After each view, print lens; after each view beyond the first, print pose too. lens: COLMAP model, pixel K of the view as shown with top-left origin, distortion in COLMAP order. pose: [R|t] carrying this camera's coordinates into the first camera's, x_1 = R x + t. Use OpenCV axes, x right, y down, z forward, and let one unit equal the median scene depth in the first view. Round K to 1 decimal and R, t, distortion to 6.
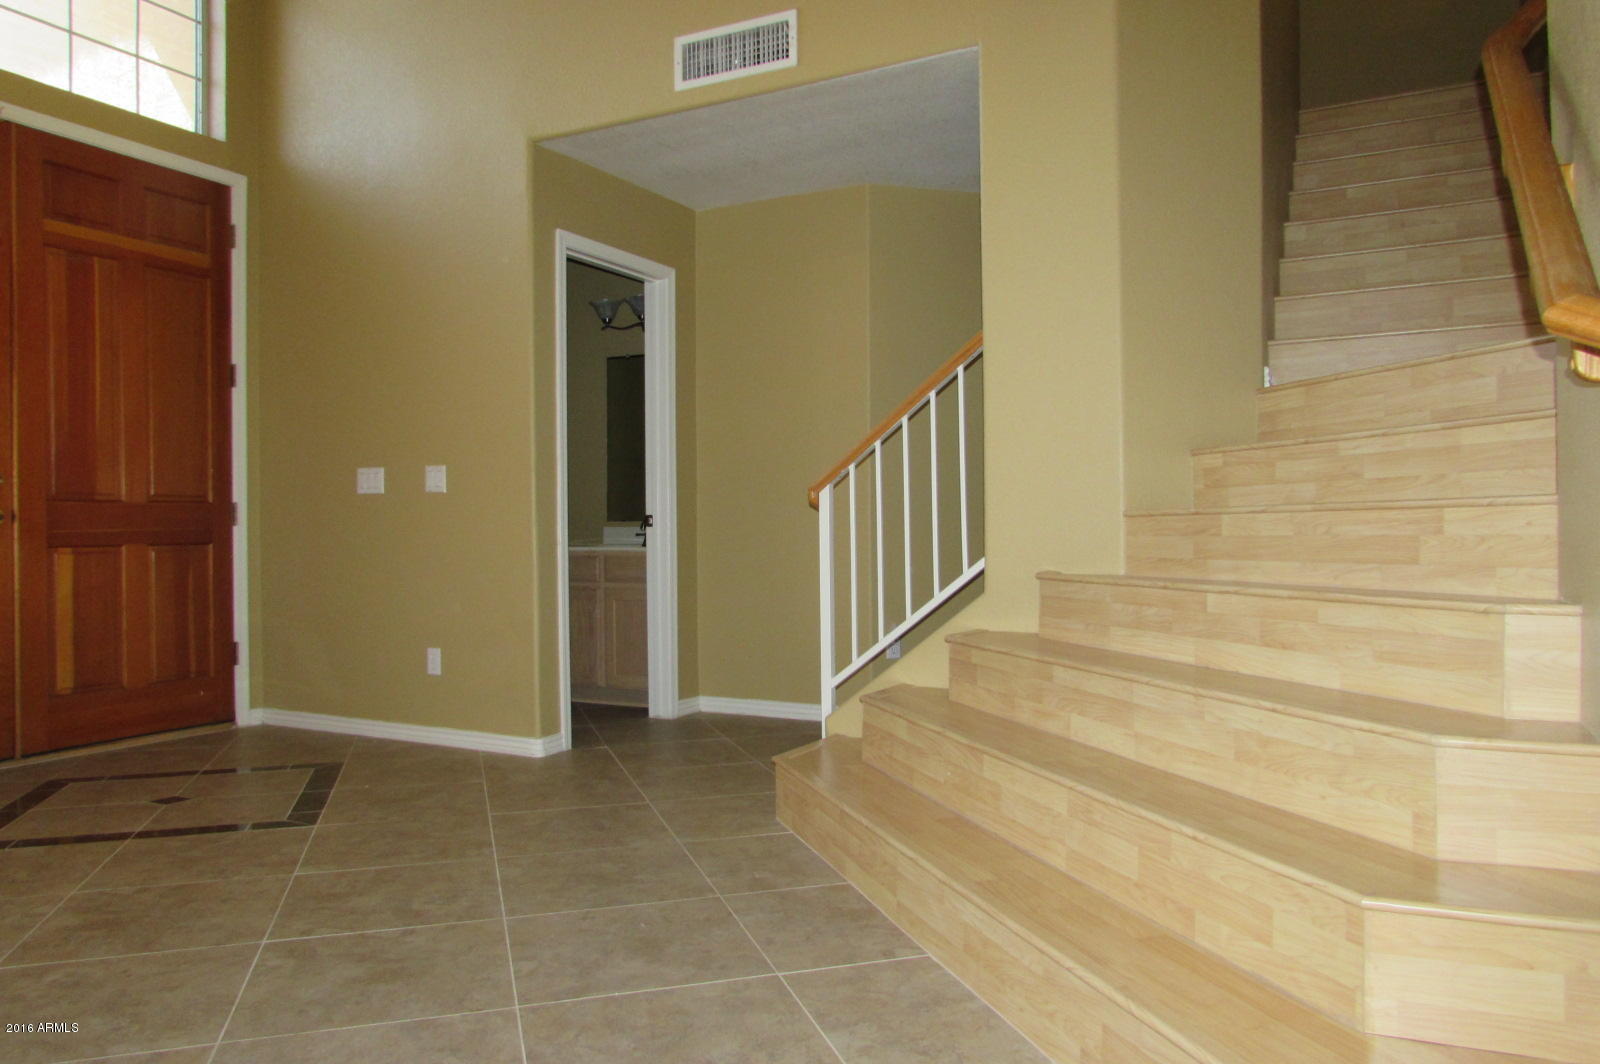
lens RADIAL K [[1133.6, 0, 798.8], [0, 1133.6, 537.8], [0, 0, 1]] dist [-0.028741, 0.004773]
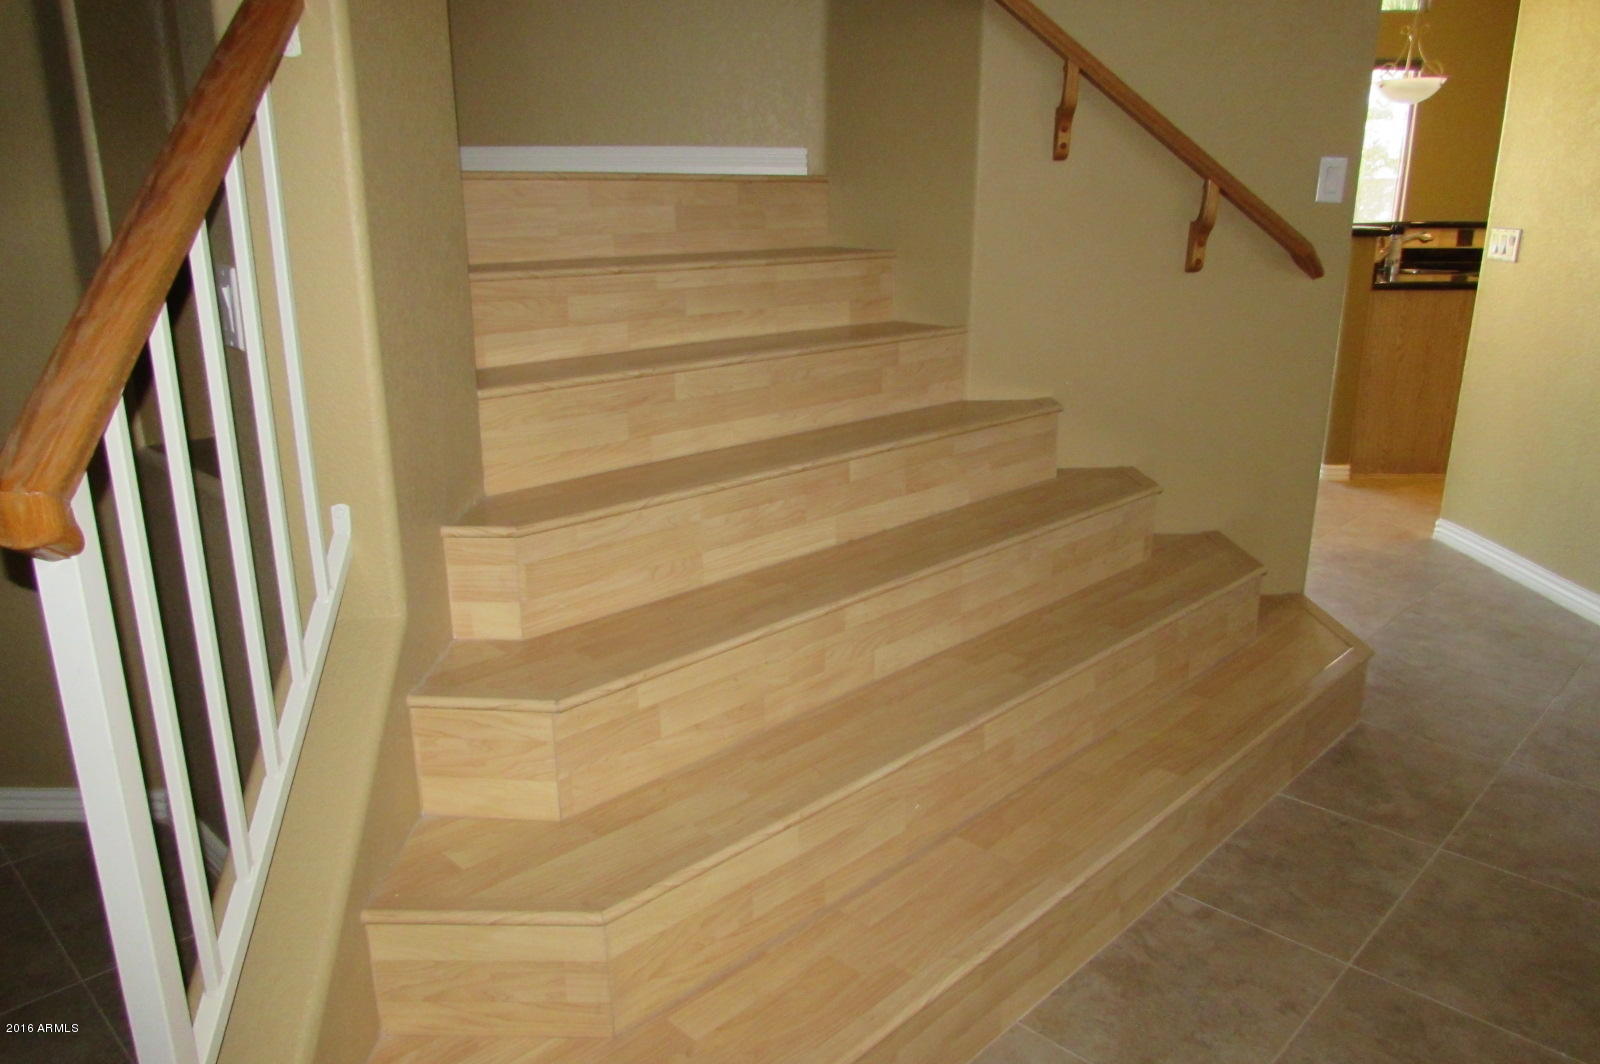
lens RADIAL K [[1133.6, 0, 798.8], [0, 1133.6, 537.8], [0, 0, 1]] dist [-0.028741, 0.004773]
pose [[-0.478073, -0.240351, 0.844795, -0.261060], [0.011007, 0.960115, 0.279389, -0.095839], [-0.878251, 0.142867, -0.456359, 0.967378]]
